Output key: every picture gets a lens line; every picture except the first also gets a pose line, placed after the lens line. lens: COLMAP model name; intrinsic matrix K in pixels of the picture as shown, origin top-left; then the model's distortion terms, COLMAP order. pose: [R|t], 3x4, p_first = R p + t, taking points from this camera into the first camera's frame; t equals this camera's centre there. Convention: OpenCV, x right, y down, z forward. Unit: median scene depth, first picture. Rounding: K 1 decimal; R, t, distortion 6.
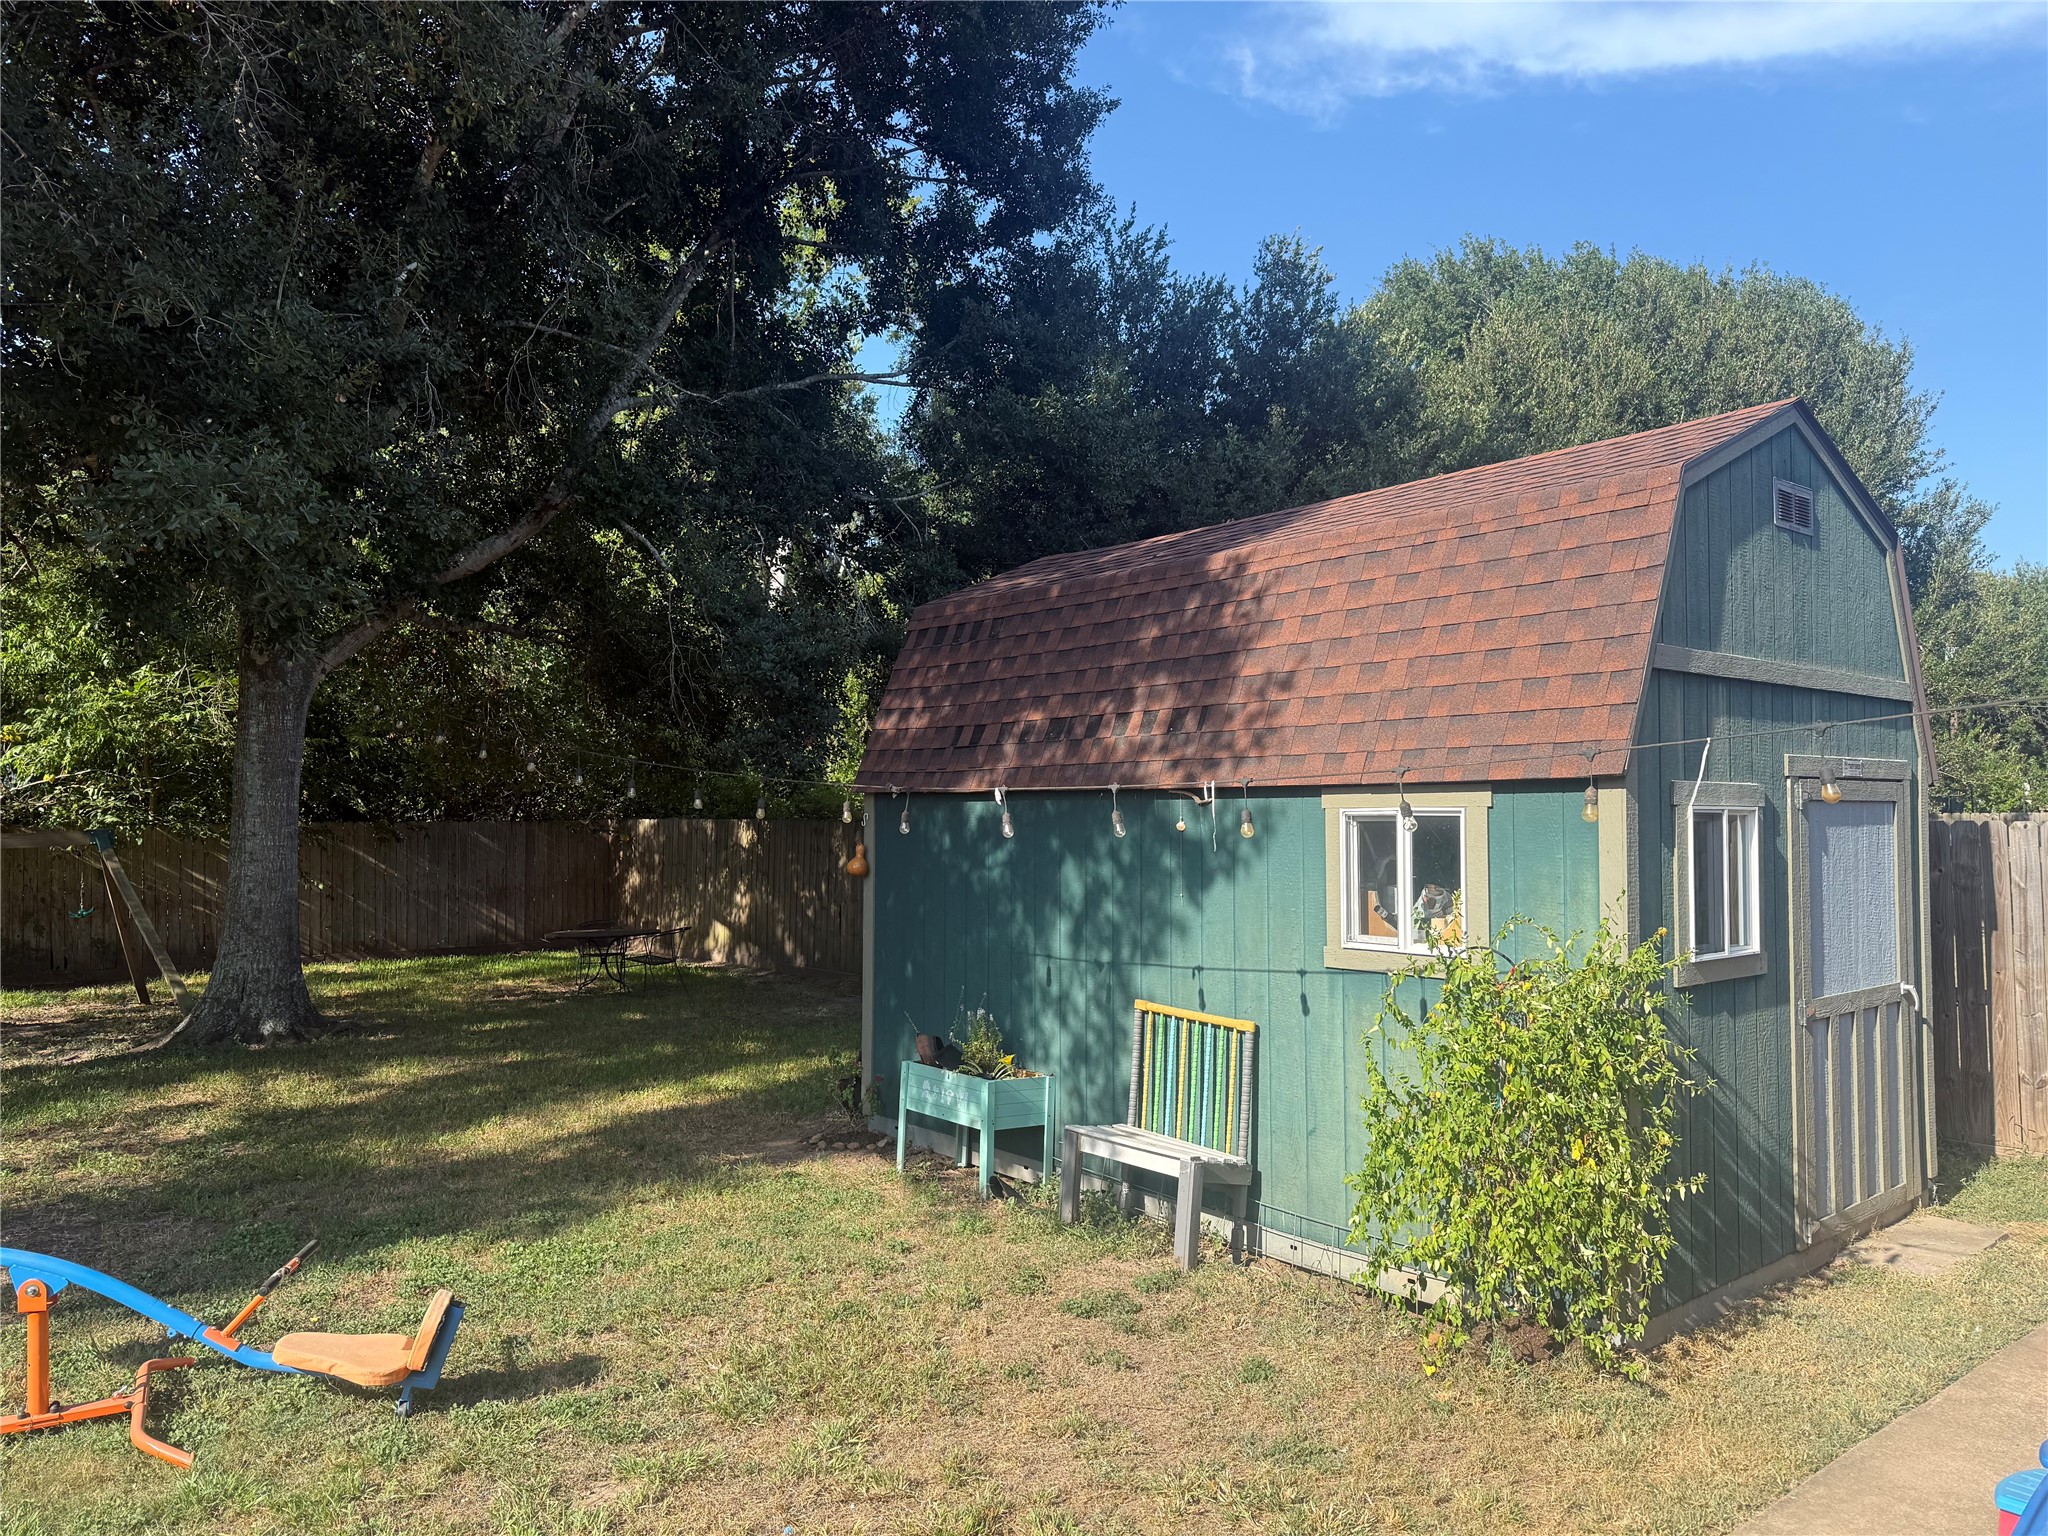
lens RADIAL K [[1458.3, 0, 1011.4], [0, 1458.3, 767.1], [0, 0, 1]] dist [0.086469, -0.093318]
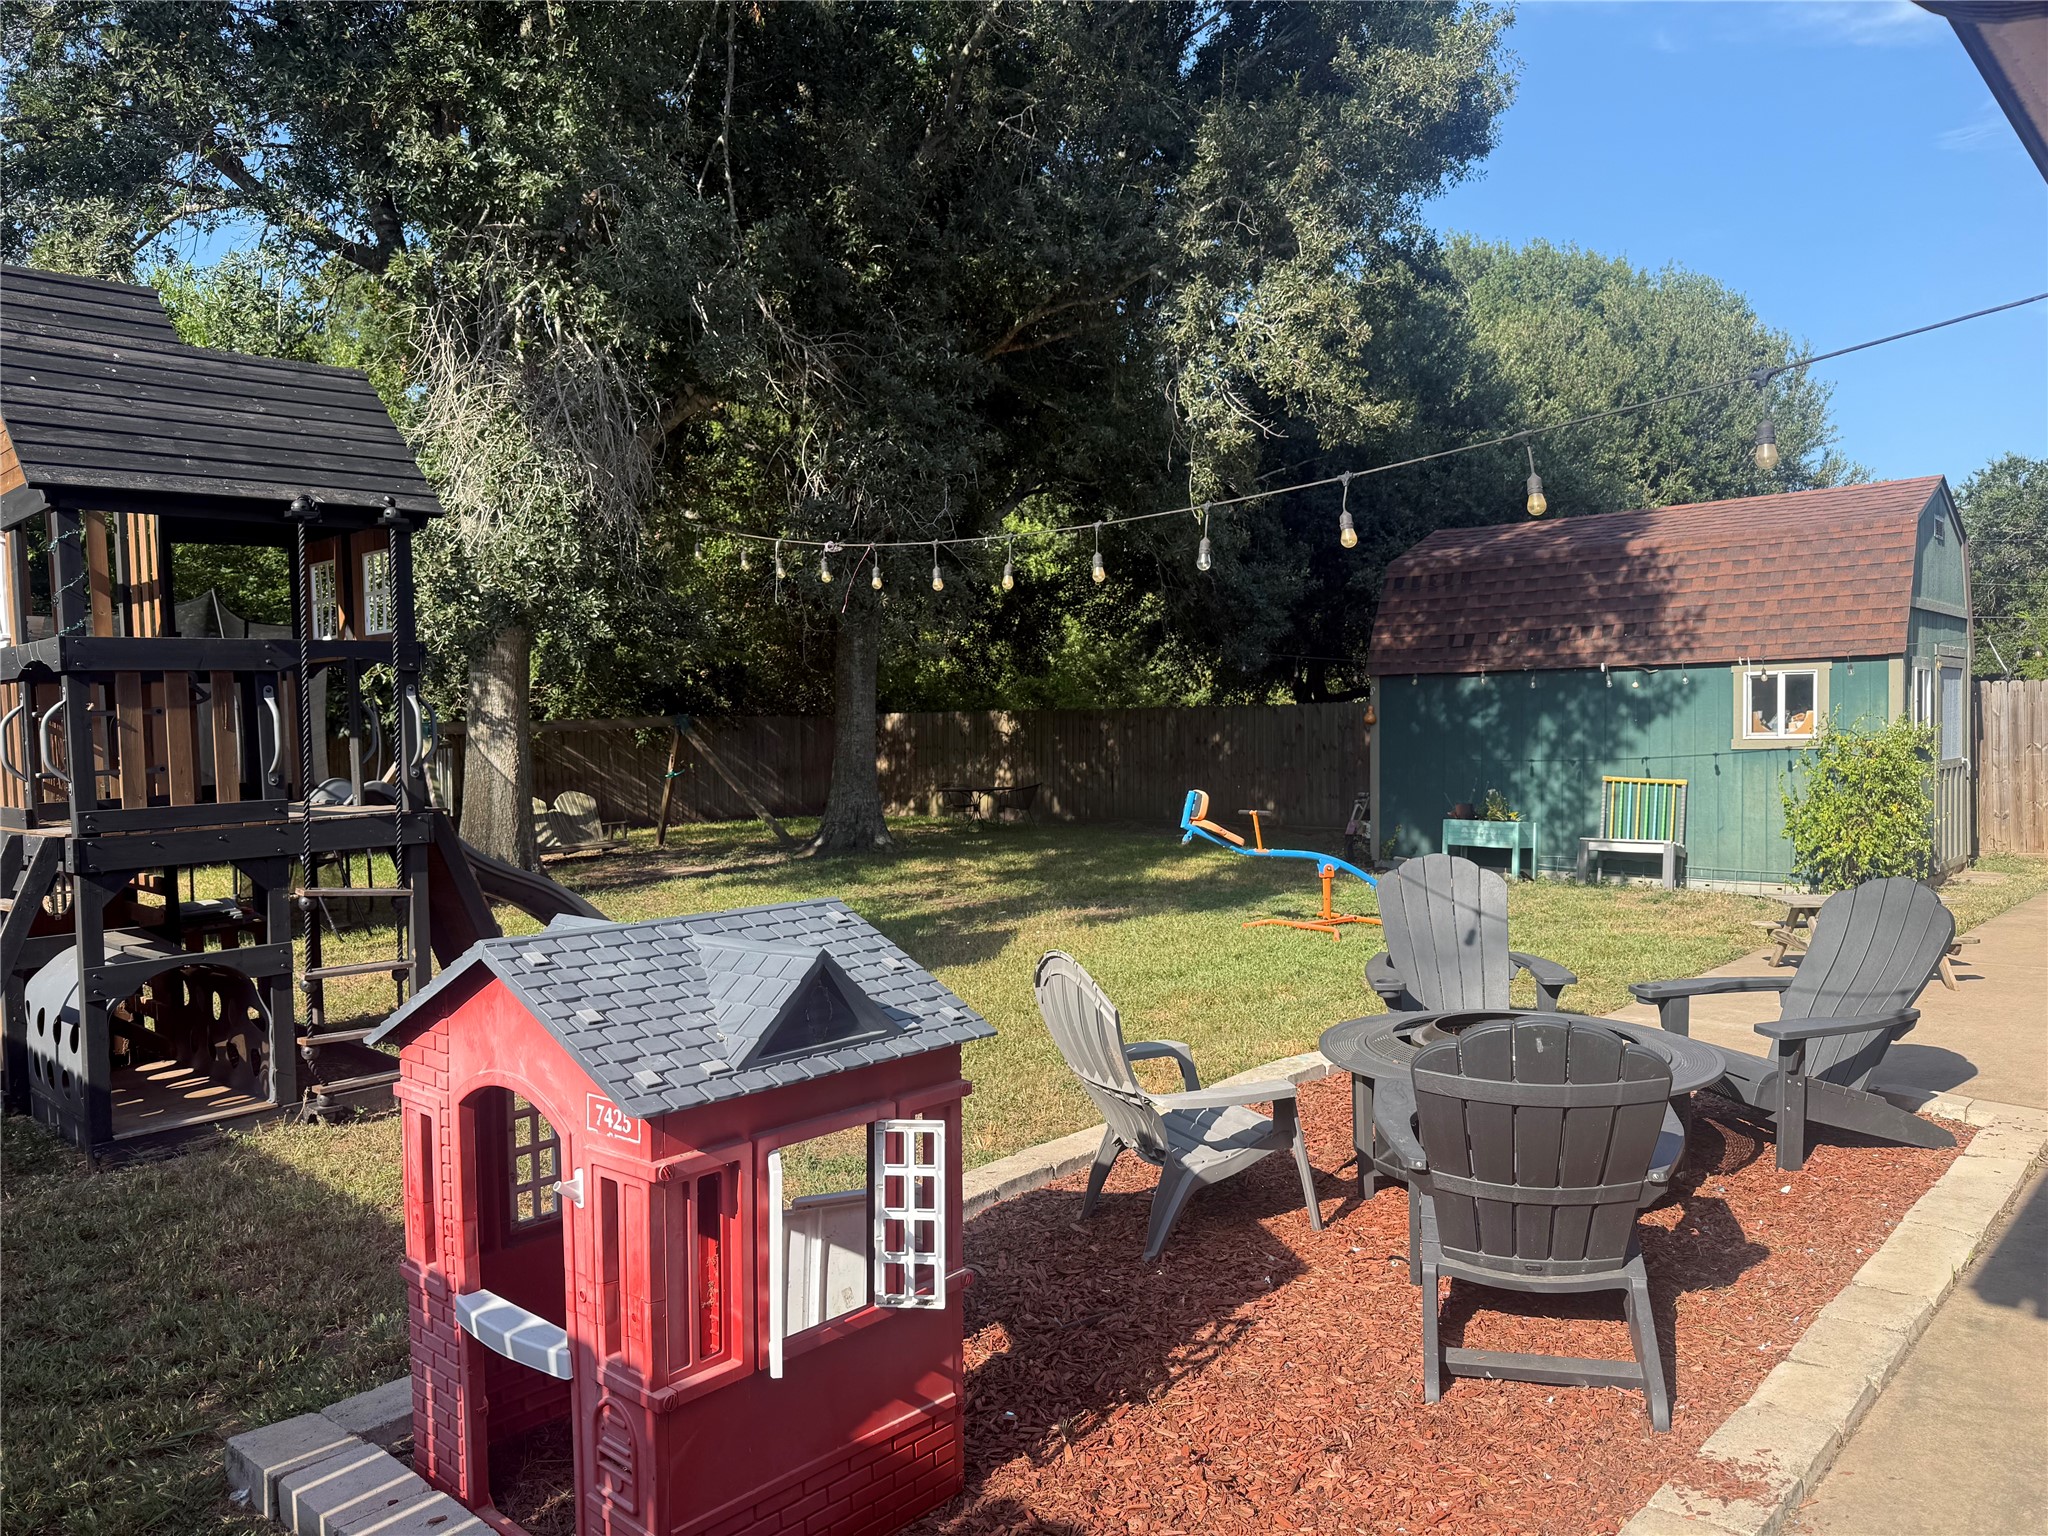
lens RADIAL K [[1458.3, 0, 1011.4], [0, 1458.3, 767.1], [0, 0, 1]] dist [0.086469, -0.093318]
pose [[0.992332, -0.023445, 0.121356, -1.050850], [0.016311, 0.998098, 0.059452, 0.019865], [-0.122519, -0.057016, 0.990827, -0.947115]]
